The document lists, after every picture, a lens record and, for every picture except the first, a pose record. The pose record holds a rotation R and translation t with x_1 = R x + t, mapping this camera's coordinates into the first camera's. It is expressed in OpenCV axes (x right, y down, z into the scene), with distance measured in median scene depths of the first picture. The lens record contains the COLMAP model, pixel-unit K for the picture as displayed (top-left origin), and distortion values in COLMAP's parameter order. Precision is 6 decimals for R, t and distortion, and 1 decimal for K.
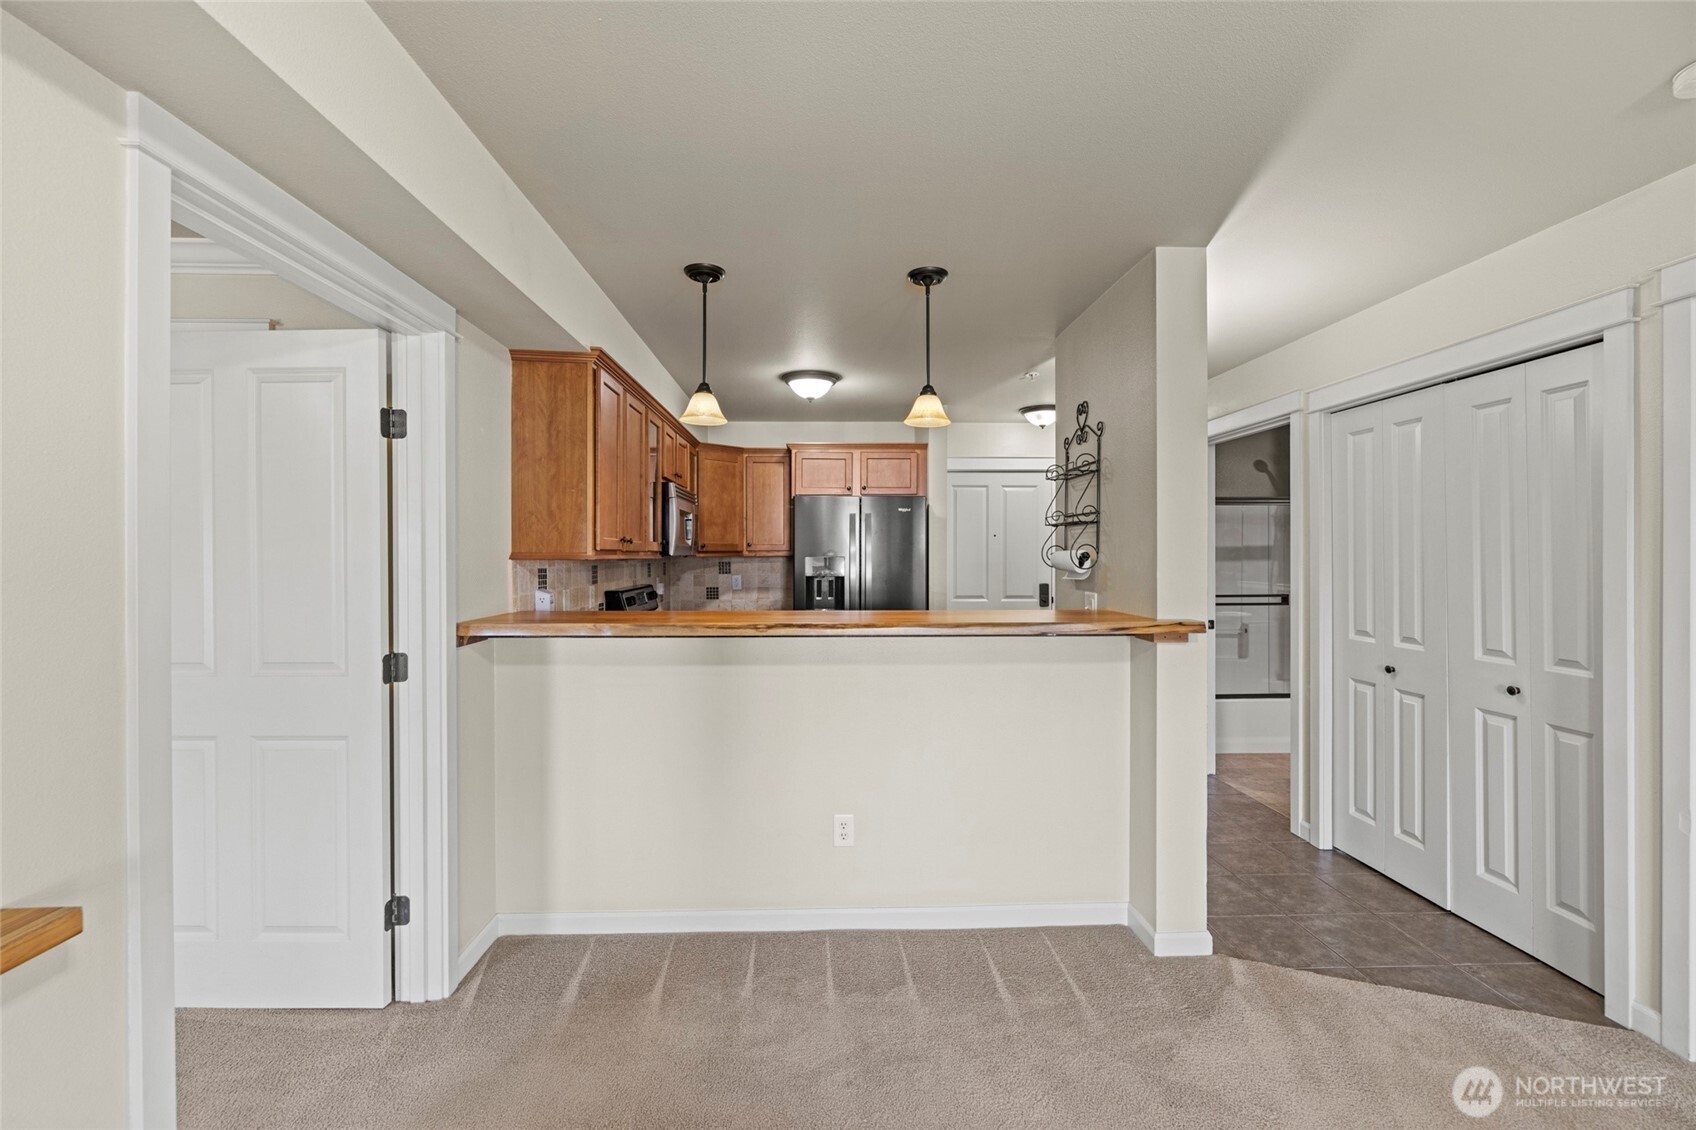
lens RADIAL K [[711.1, 0, 838.2], [0, 711.1, 558.4], [0, 0, 1]] dist [0.001631, -0.000062]
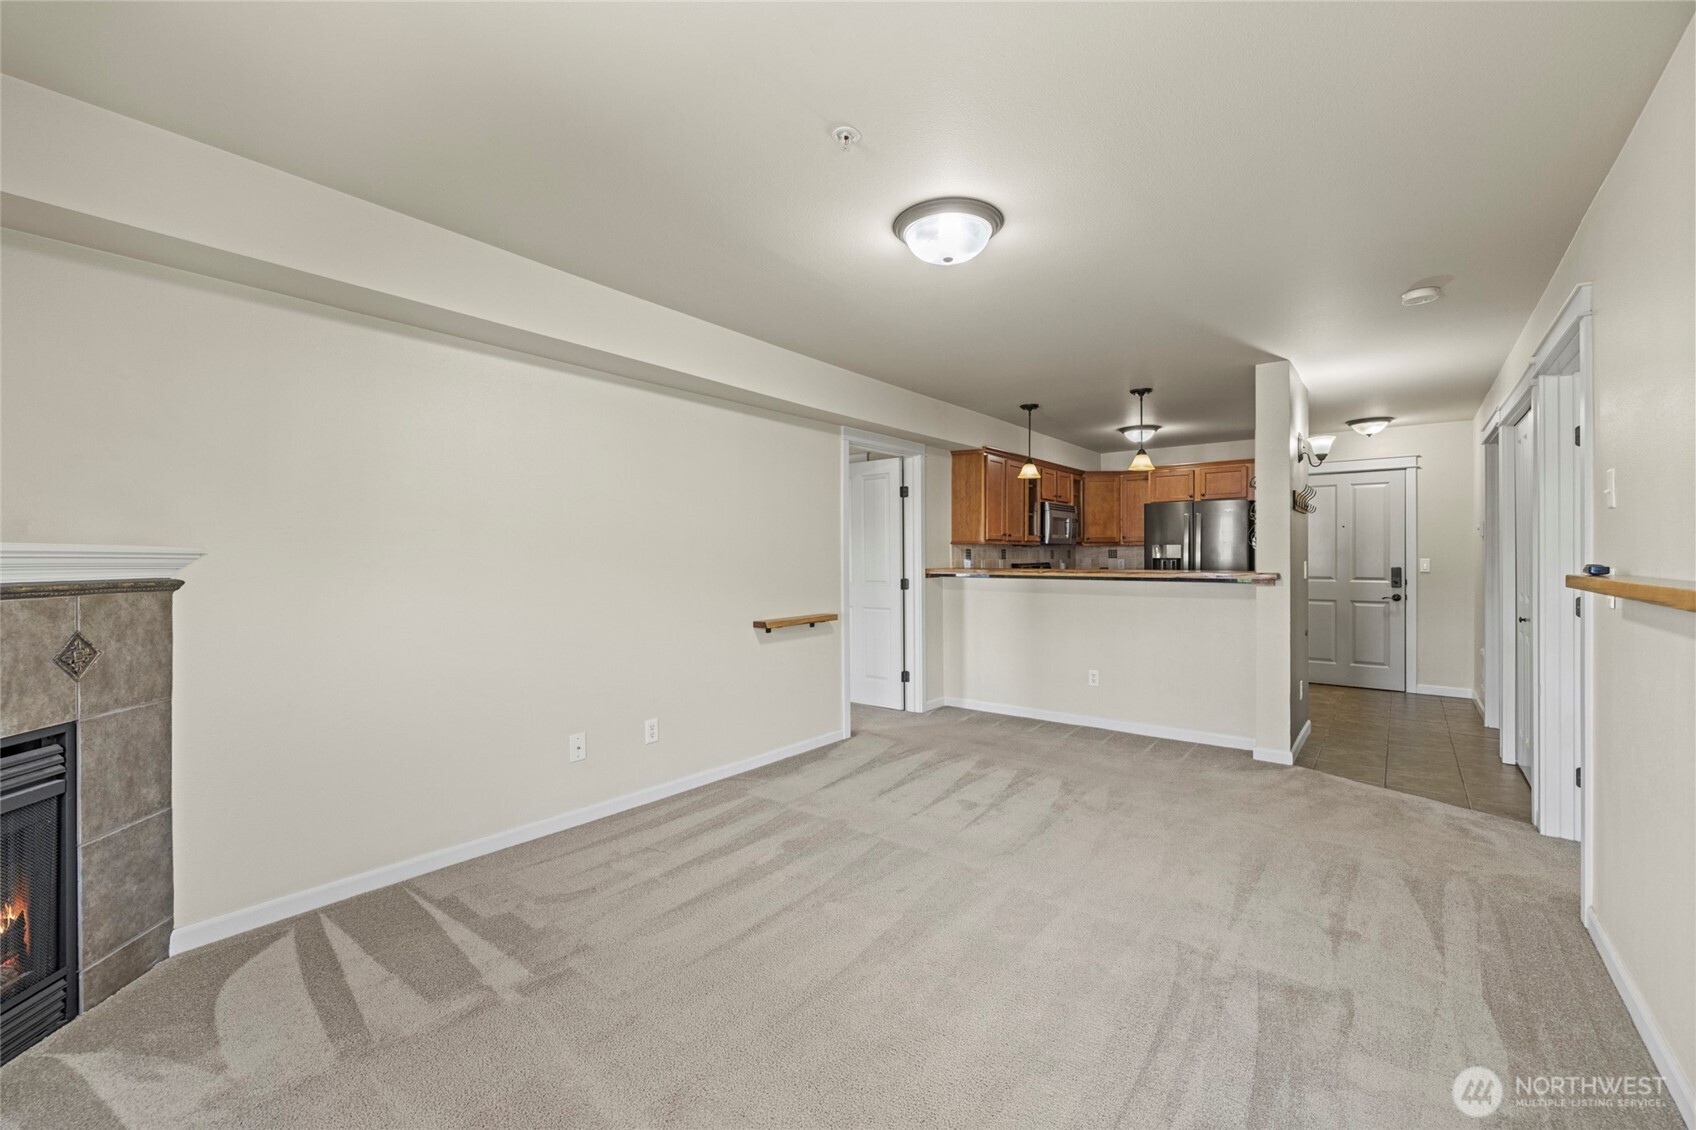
lens RADIAL K [[711.1, 0, 847.2], [0, 711.1, 556.1], [0, 0, 1]] dist [0.001631, -0.000062]
pose [[0.767341, 0.000036, -0.641239, 0.493791], [-0.001618, 0.999997, -0.001879, 0.029899], [0.641237, 0.002480, 0.767339, -0.634060]]
